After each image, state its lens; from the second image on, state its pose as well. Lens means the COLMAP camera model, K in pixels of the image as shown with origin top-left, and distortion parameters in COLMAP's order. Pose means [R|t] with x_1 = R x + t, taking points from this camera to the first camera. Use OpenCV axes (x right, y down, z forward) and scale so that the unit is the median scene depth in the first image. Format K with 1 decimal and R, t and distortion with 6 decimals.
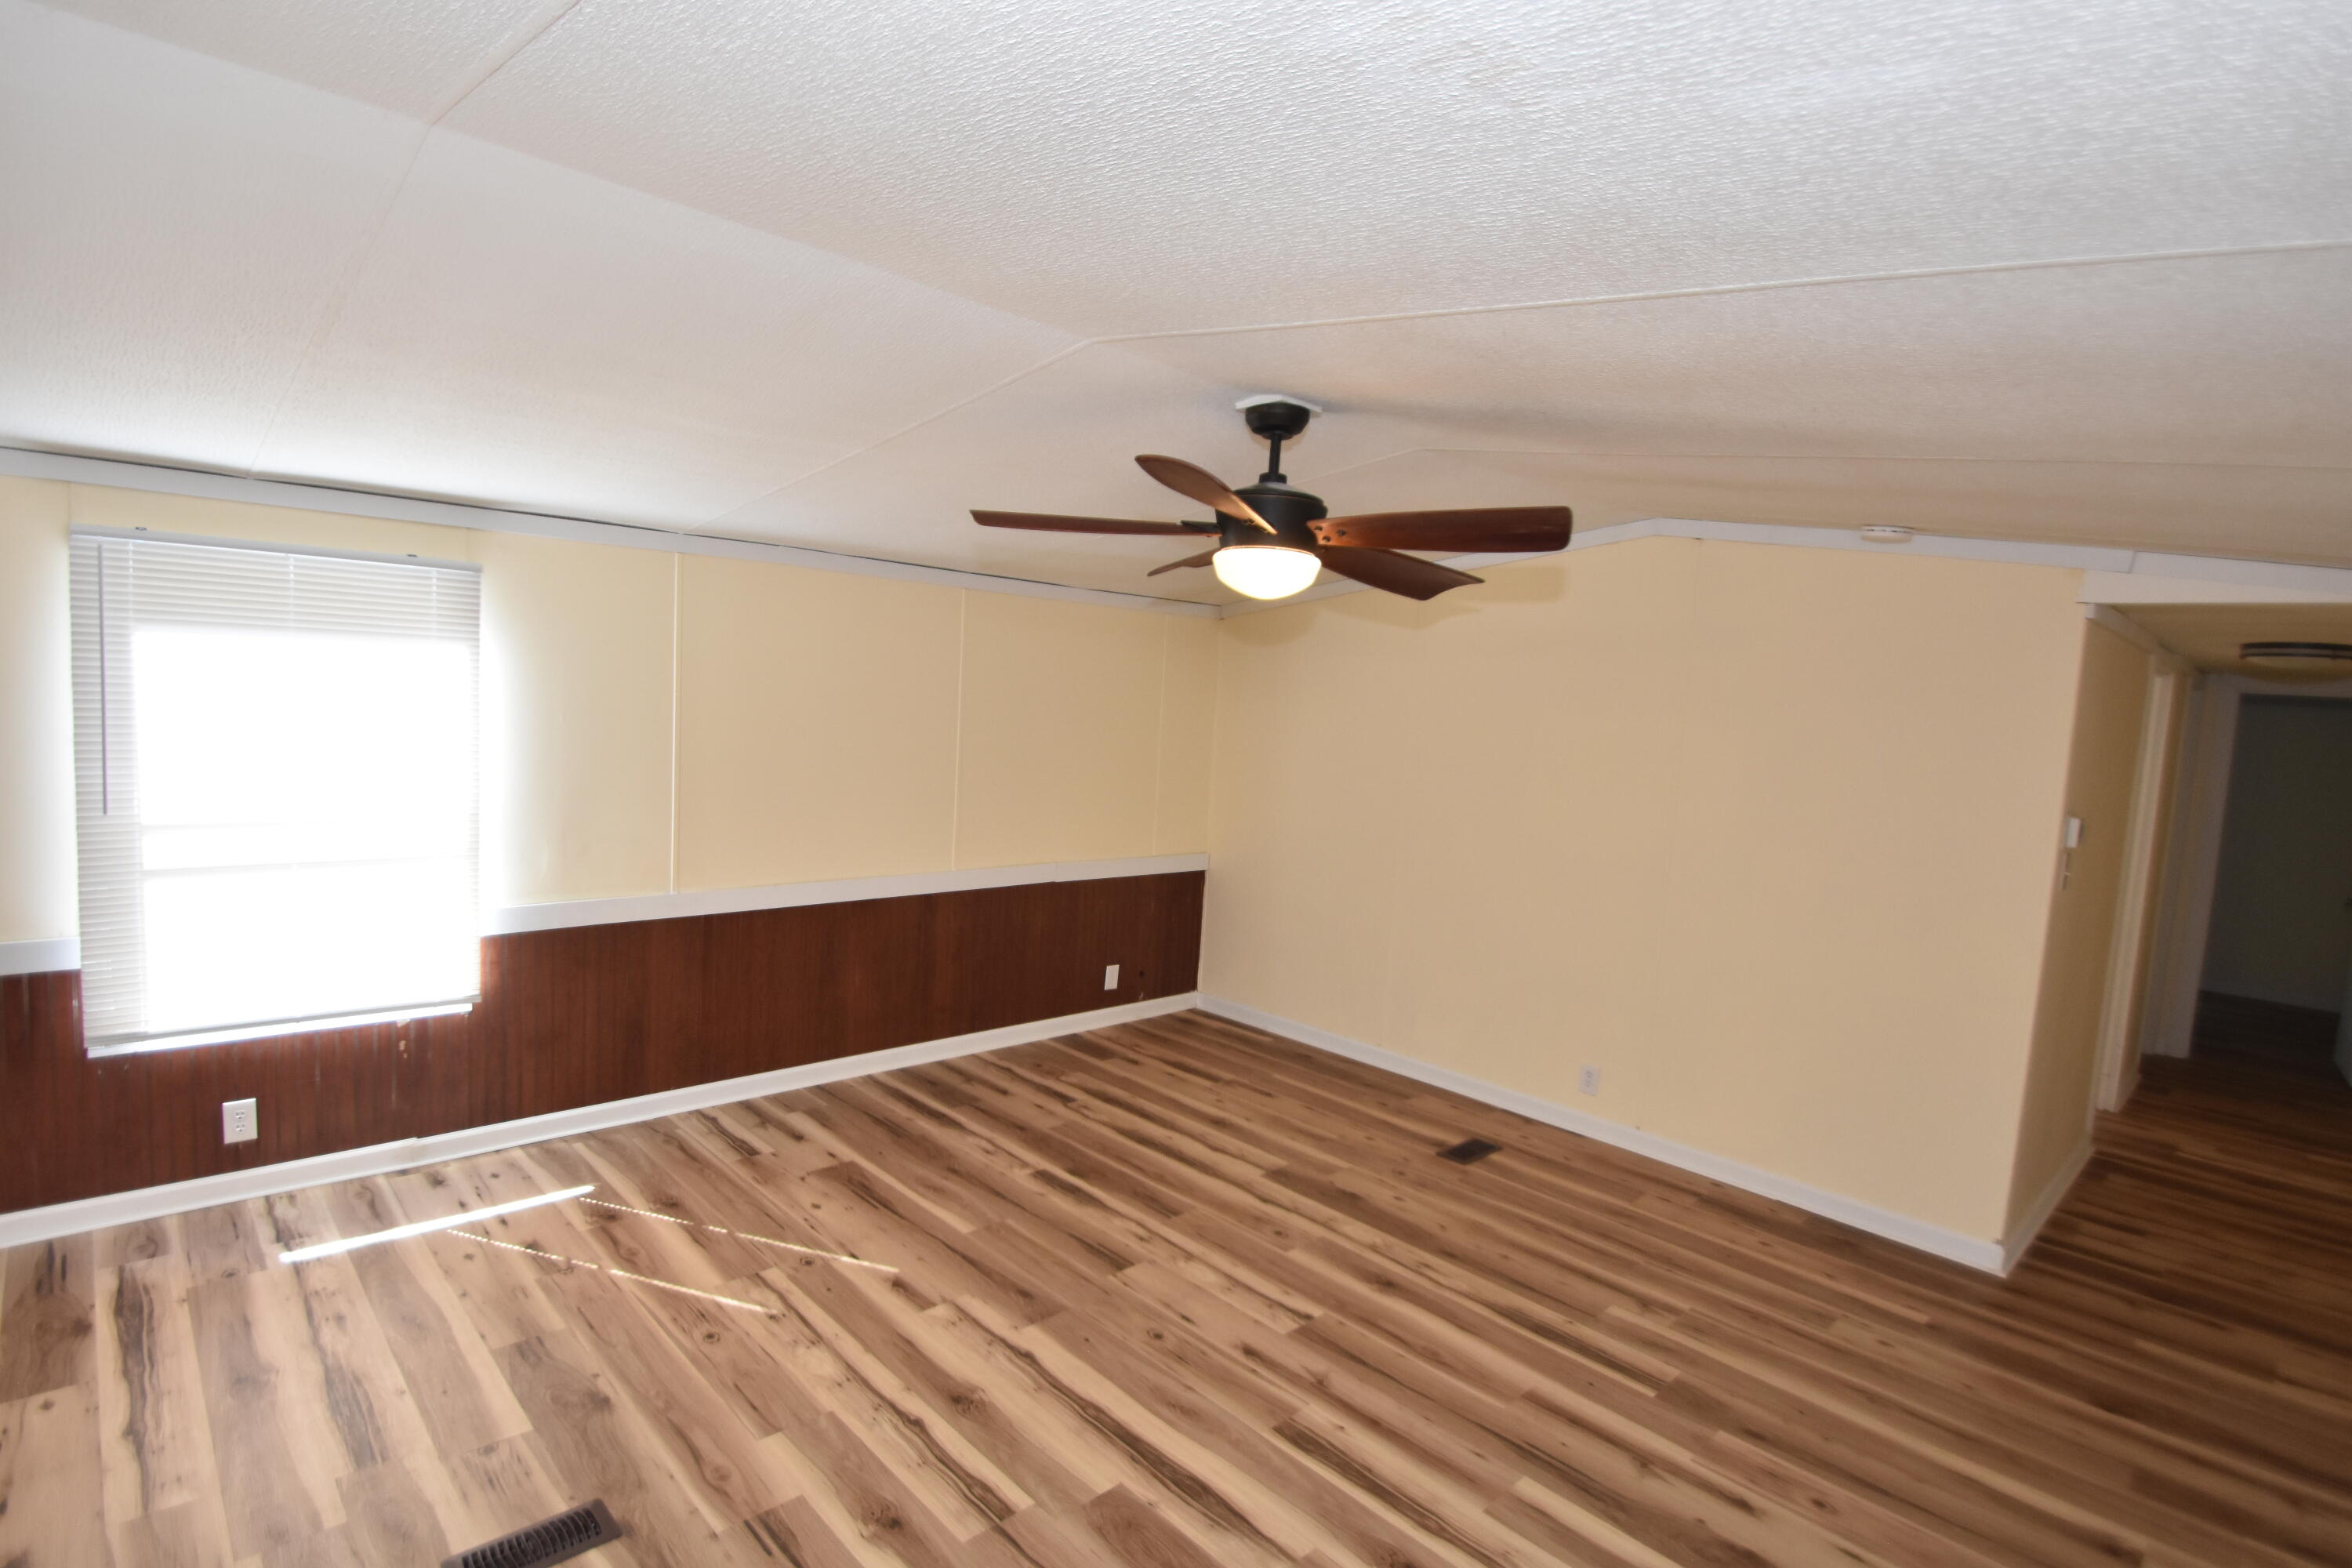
lens RADIAL K [[1054.2, 0, 1176.0], [0, 1054.2, 784.0], [0, 0, 1]] dist [0.000248, -0.010572]
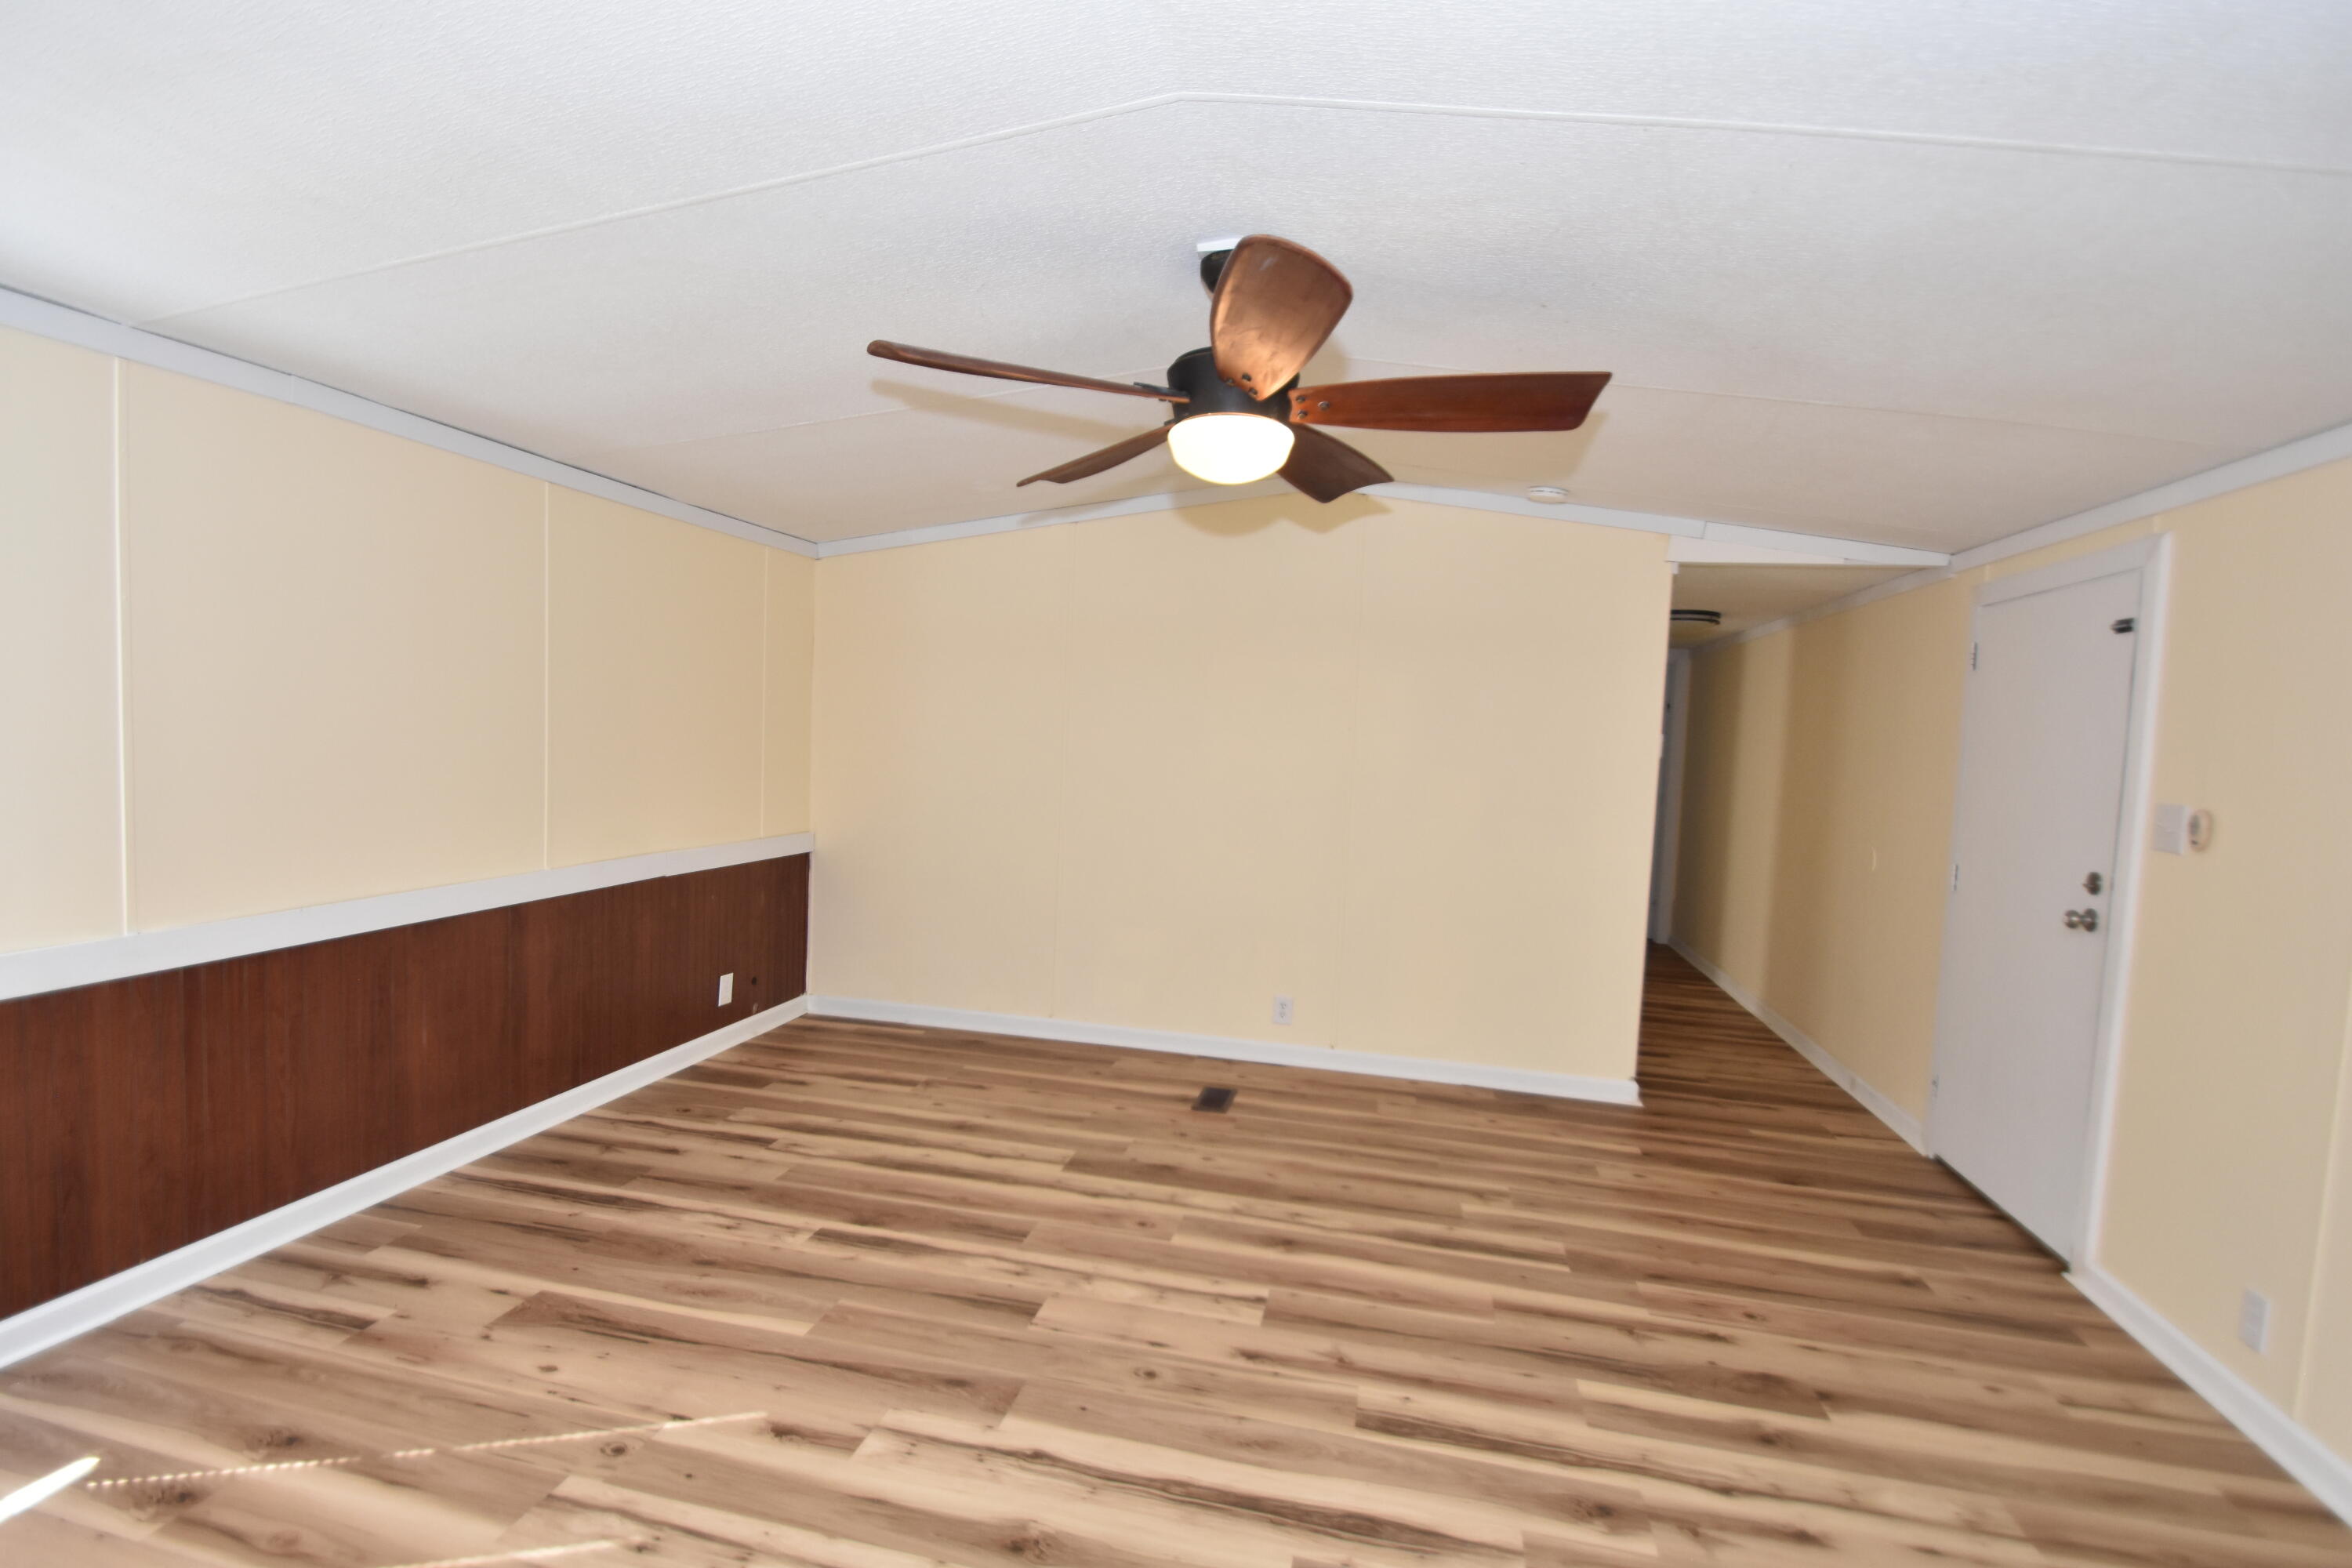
lens RADIAL K [[1054.2, 0, 1176.0], [0, 1054.2, 784.0], [0, 0, 1]] dist [0.000248, -0.010572]
pose [[0.855611, -0.052985, 0.514900, -0.298652], [0.045228, 0.998595, 0.027603, 0.031103], [-0.515640, -0.000330, 0.856806, 0.213298]]
